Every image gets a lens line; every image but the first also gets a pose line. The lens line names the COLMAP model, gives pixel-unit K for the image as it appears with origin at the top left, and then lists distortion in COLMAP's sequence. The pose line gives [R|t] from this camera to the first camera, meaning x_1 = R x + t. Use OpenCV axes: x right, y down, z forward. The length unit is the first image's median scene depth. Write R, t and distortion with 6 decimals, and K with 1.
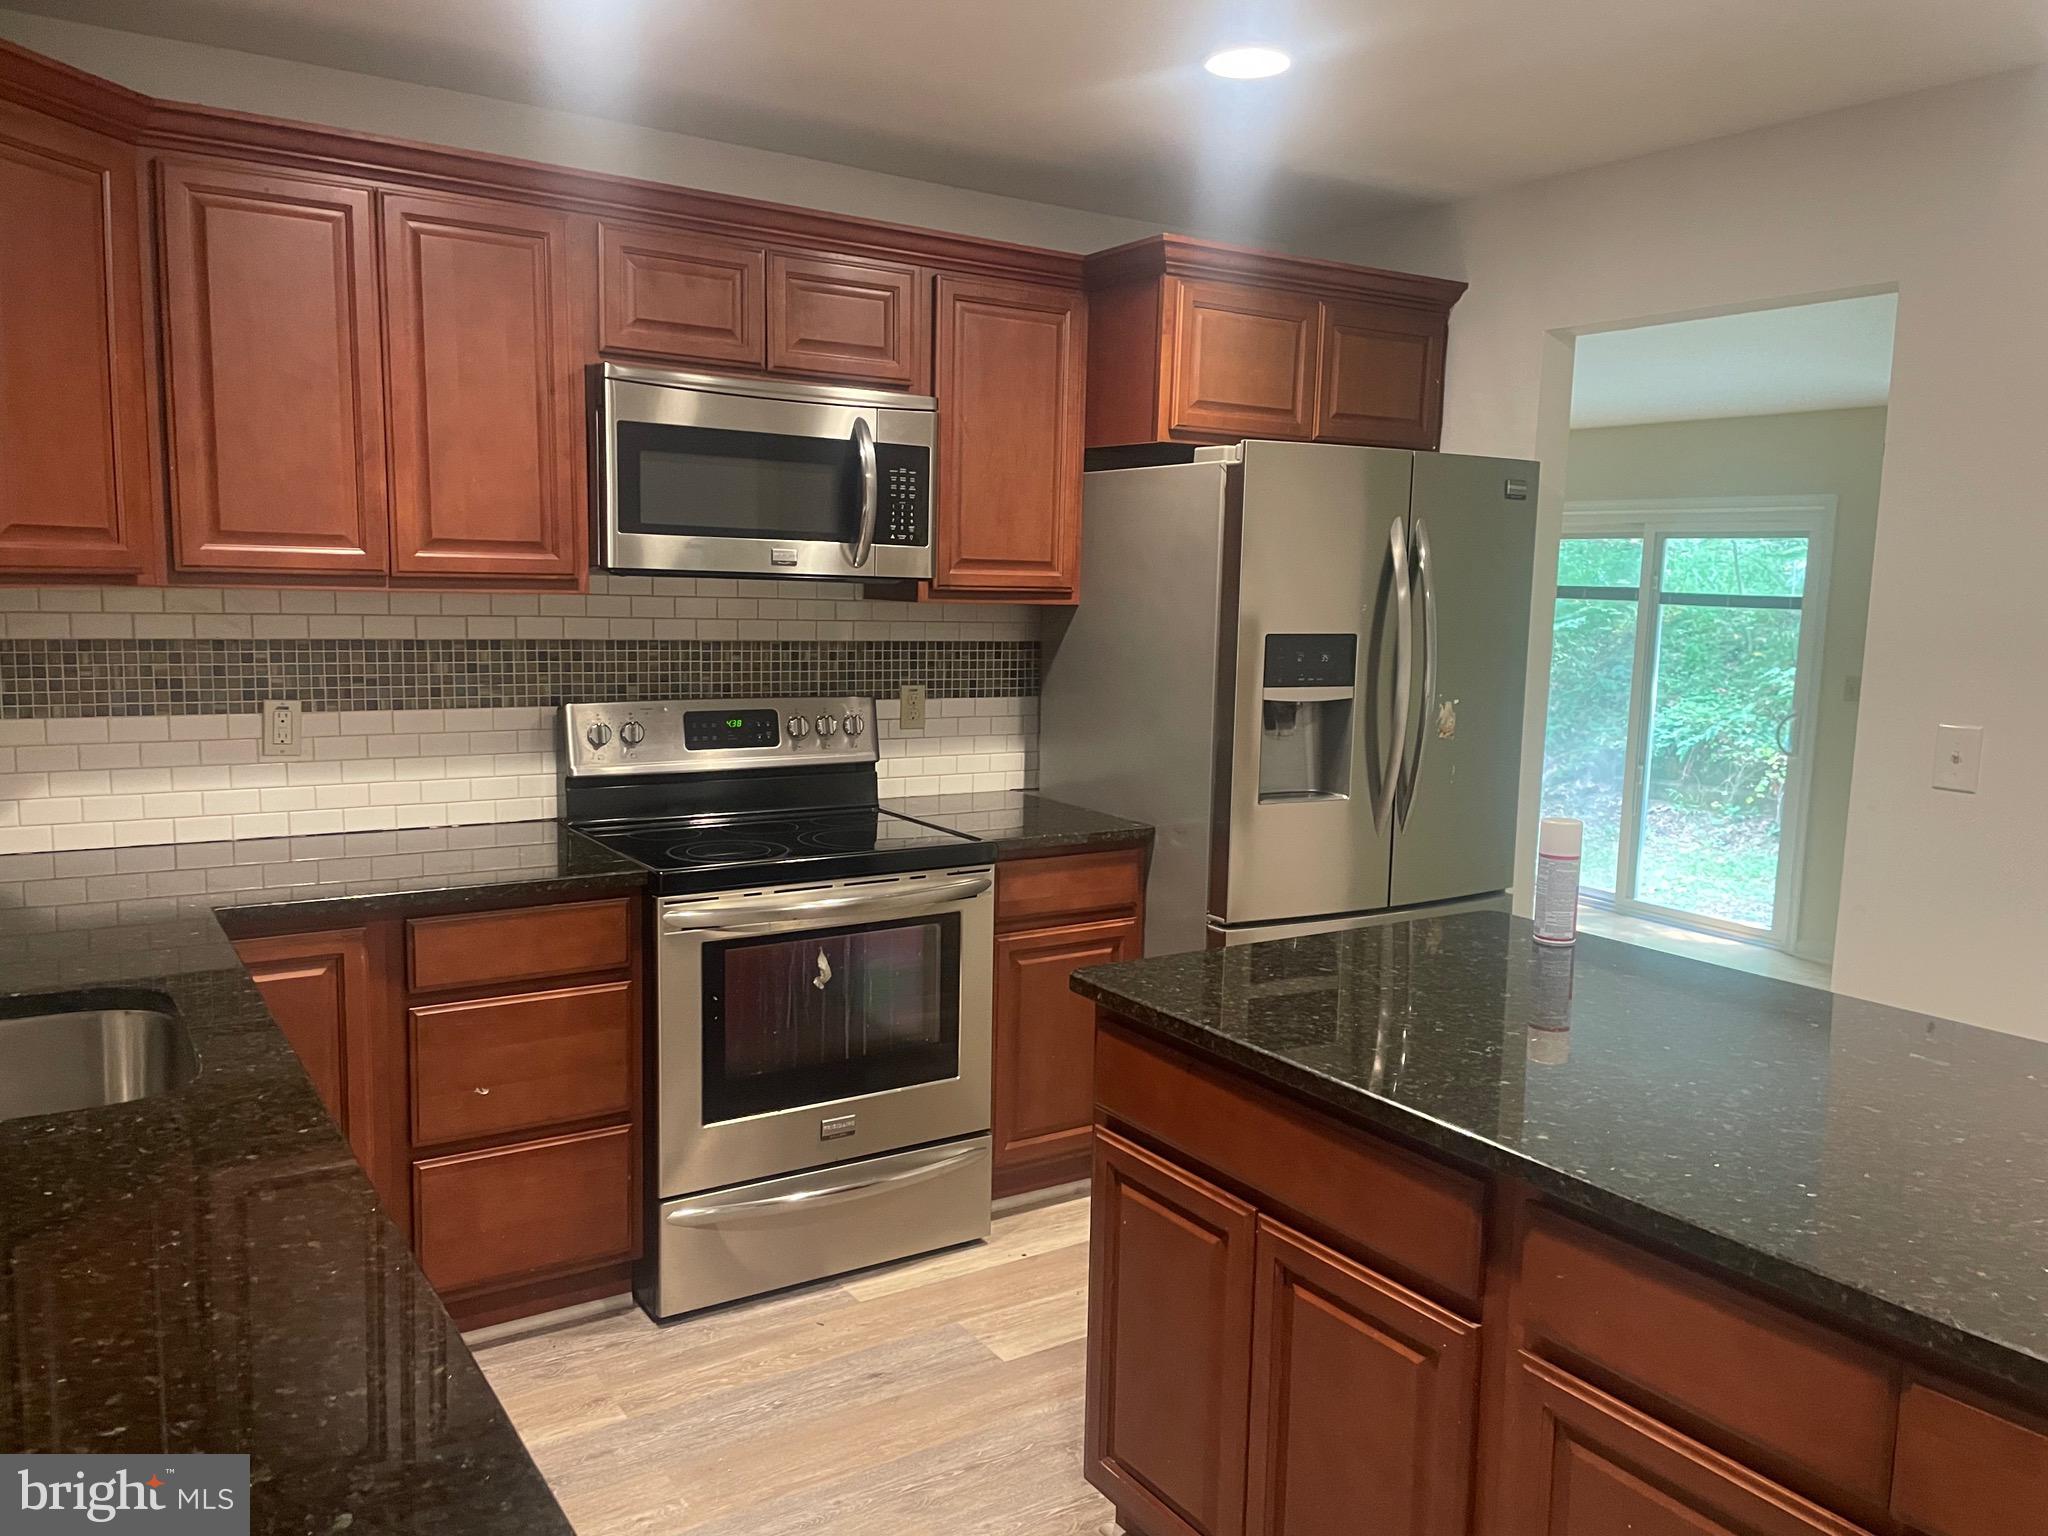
lens RADIAL K [[1547.3, 0, 1044.3], [0, 1547.3, 784.6], [0, 0, 1]] dist [0.088371, -0.106065]
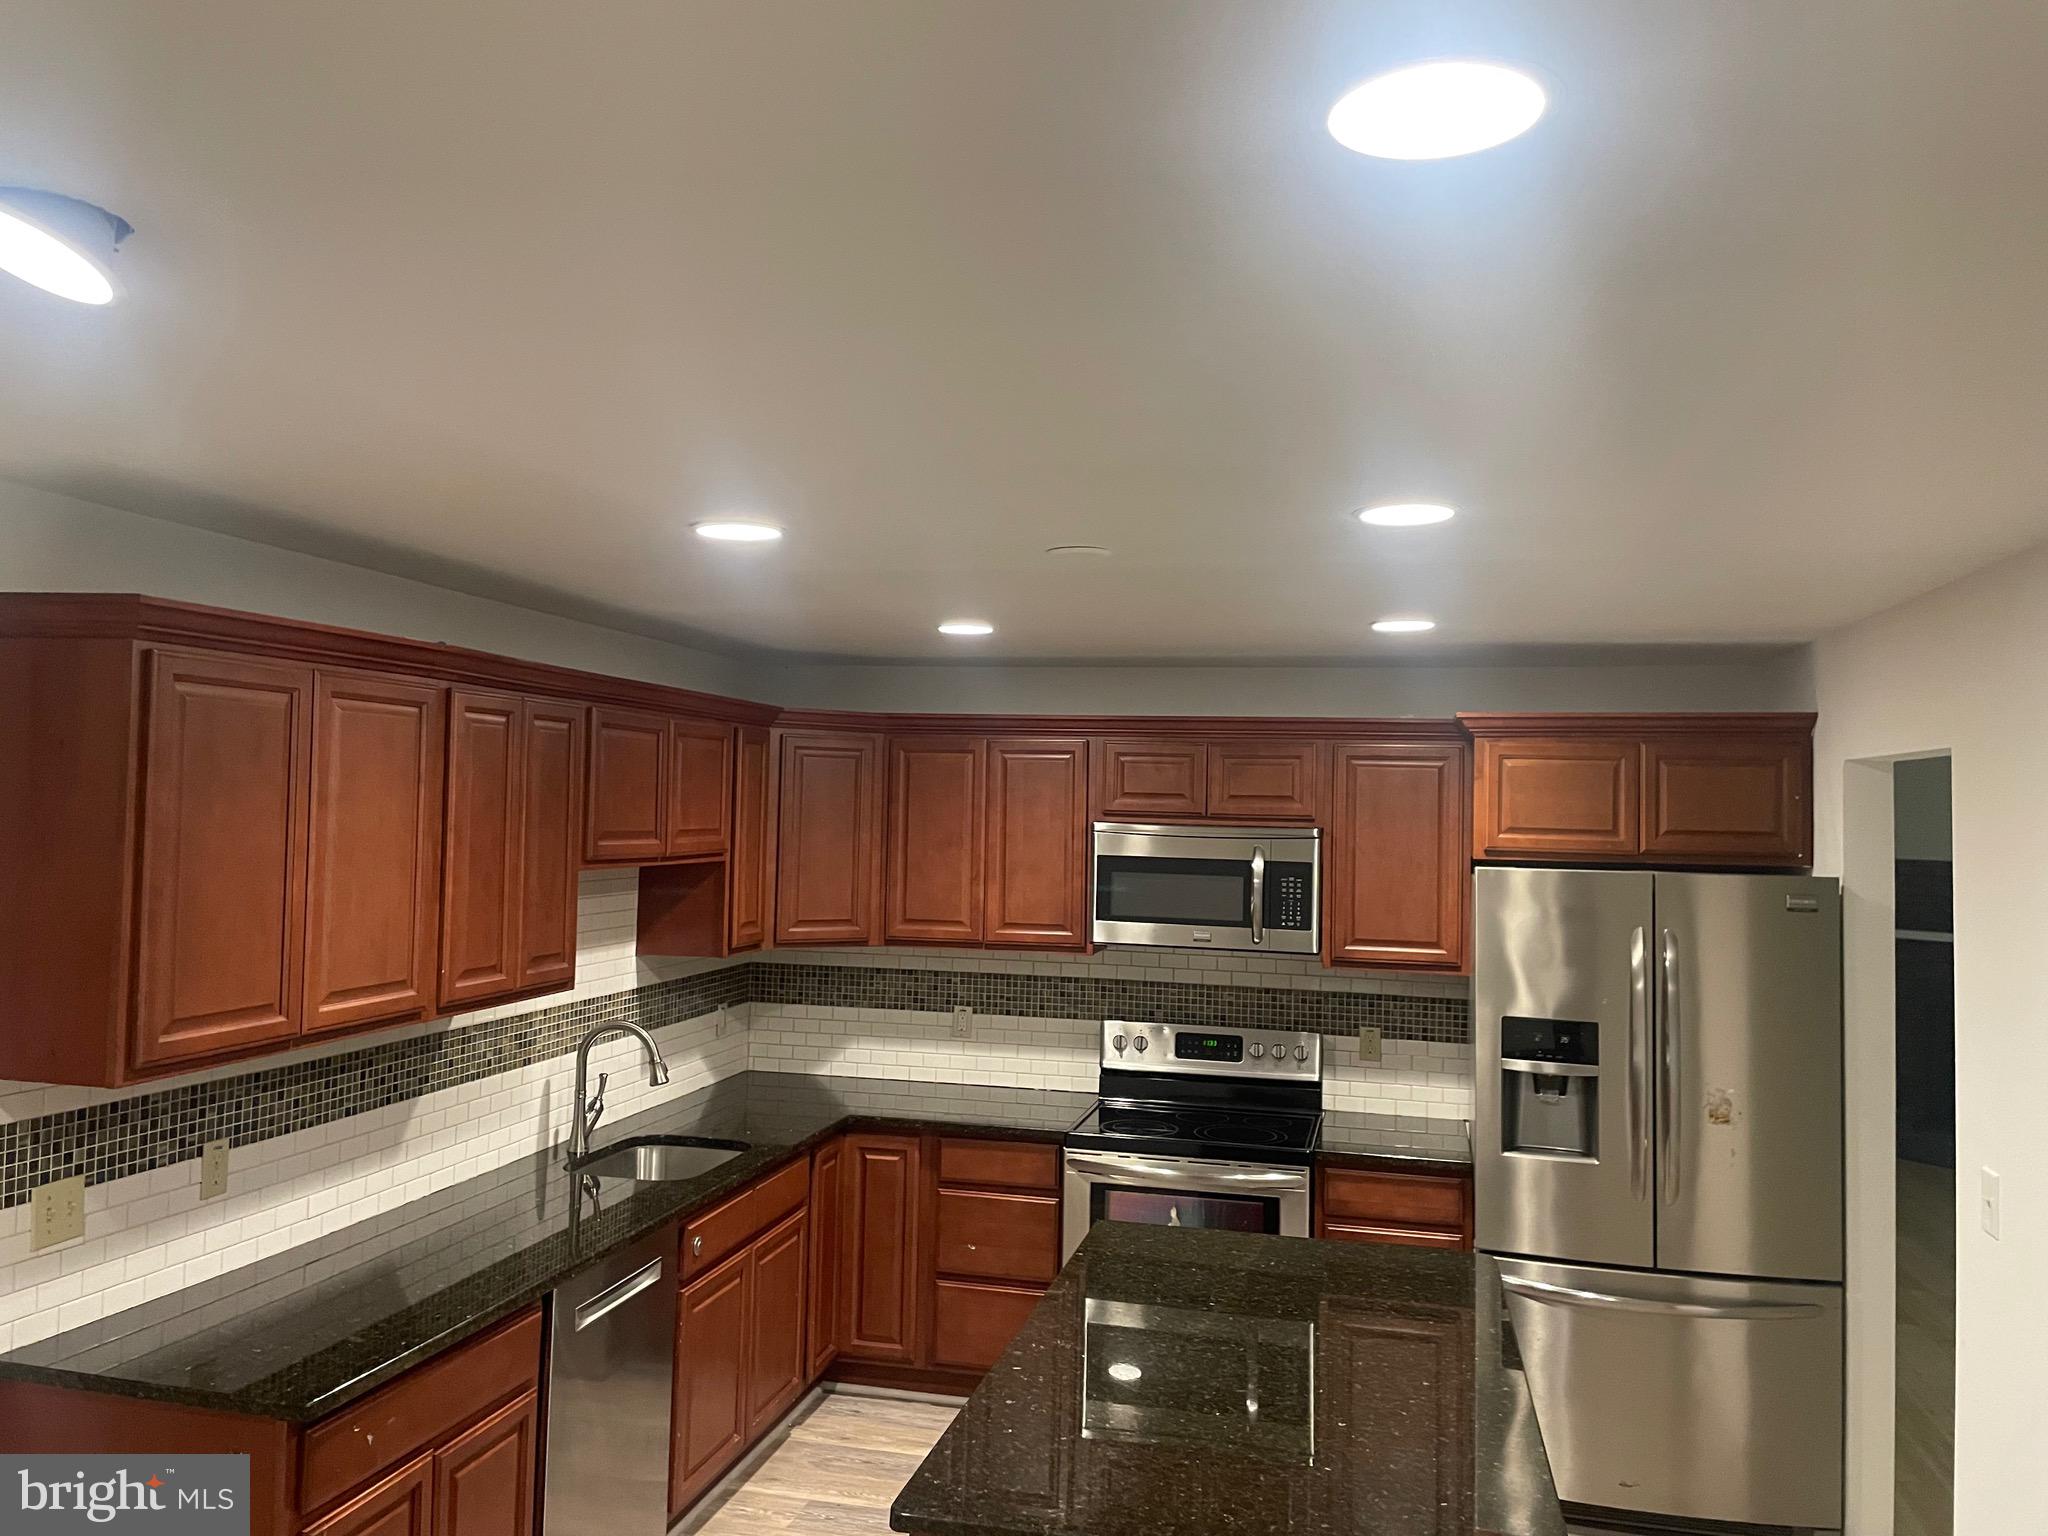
lens RADIAL K [[1547.3, 0, 1021.4], [0, 1547.3, 755.5], [0, 0, 1]] dist [0.088371, -0.106065]
pose [[0.679856, -0.035321, -0.732494, 0.804544], [-0.103952, 0.984112, -0.143936, -0.080857], [0.725940, 0.174000, 0.665383, -0.167963]]
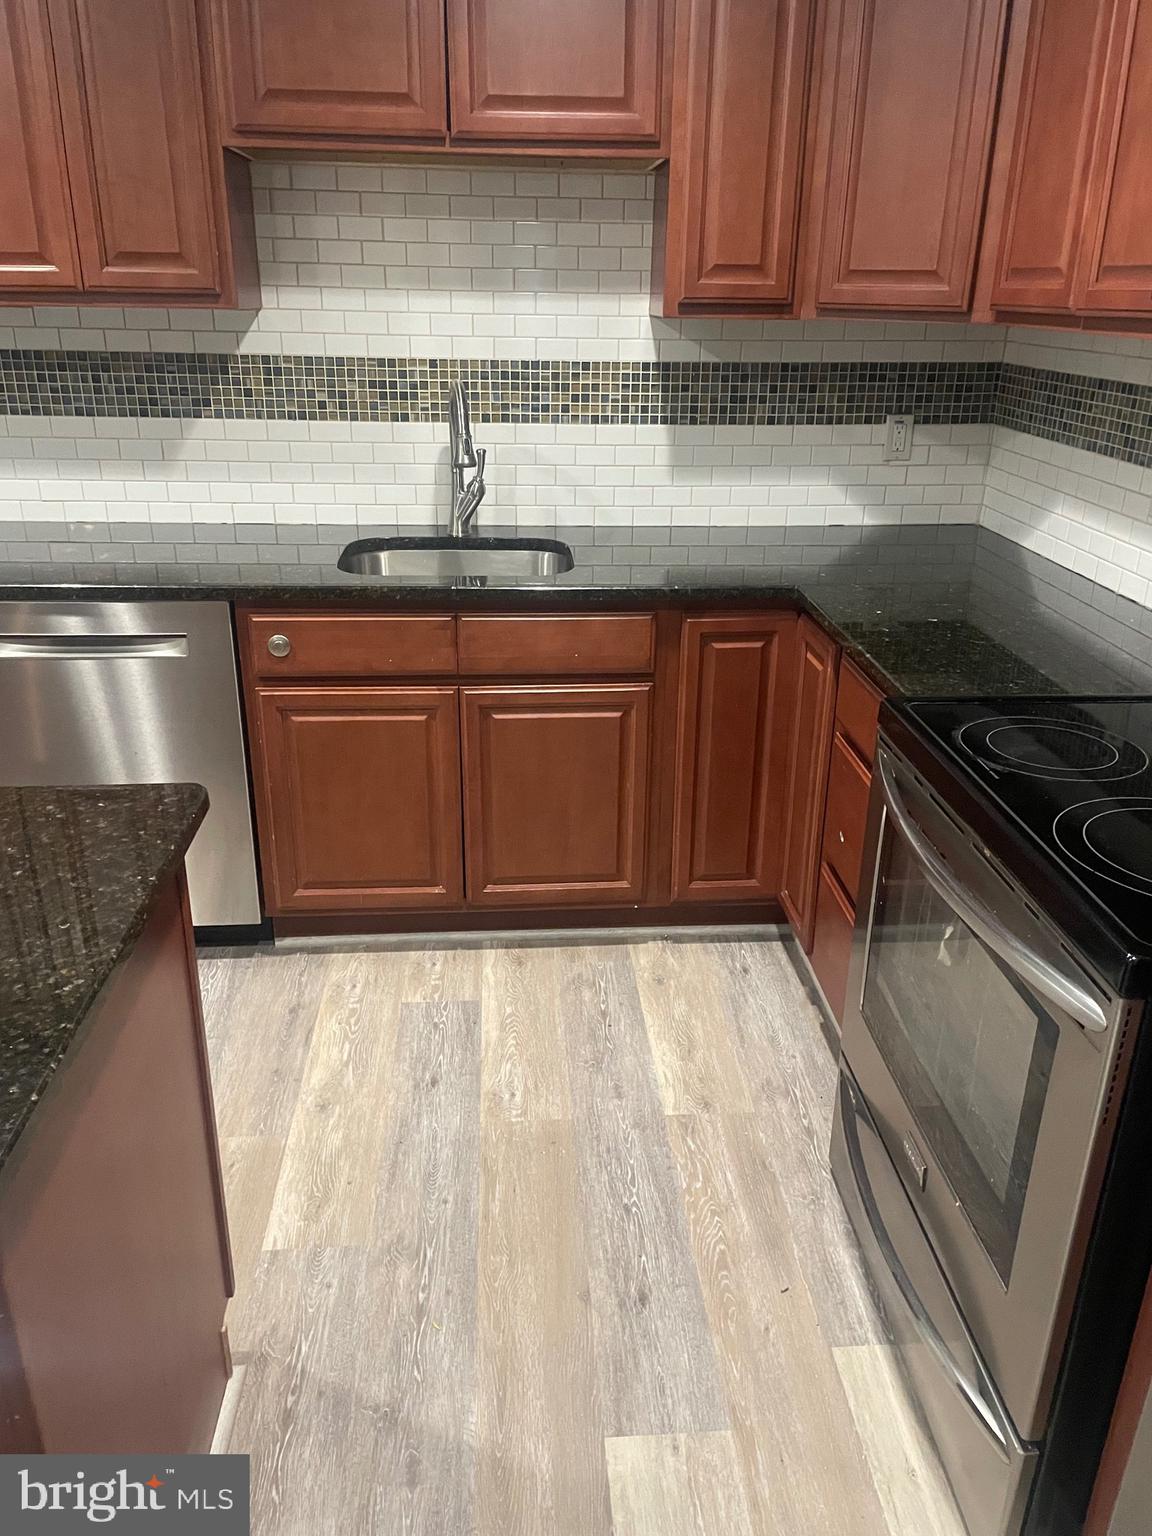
lens RADIAL K [[1160.5, 0, 586.3], [0, 1160.5, 759.4], [0, 0, 1]] dist [0.088371, -0.106065]
pose [[-0.486764, 0.300232, -0.820318, 0.291162], [-0.144821, 0.898349, 0.414724, -0.124628], [0.861445, 0.320672, -0.393804, 0.956778]]
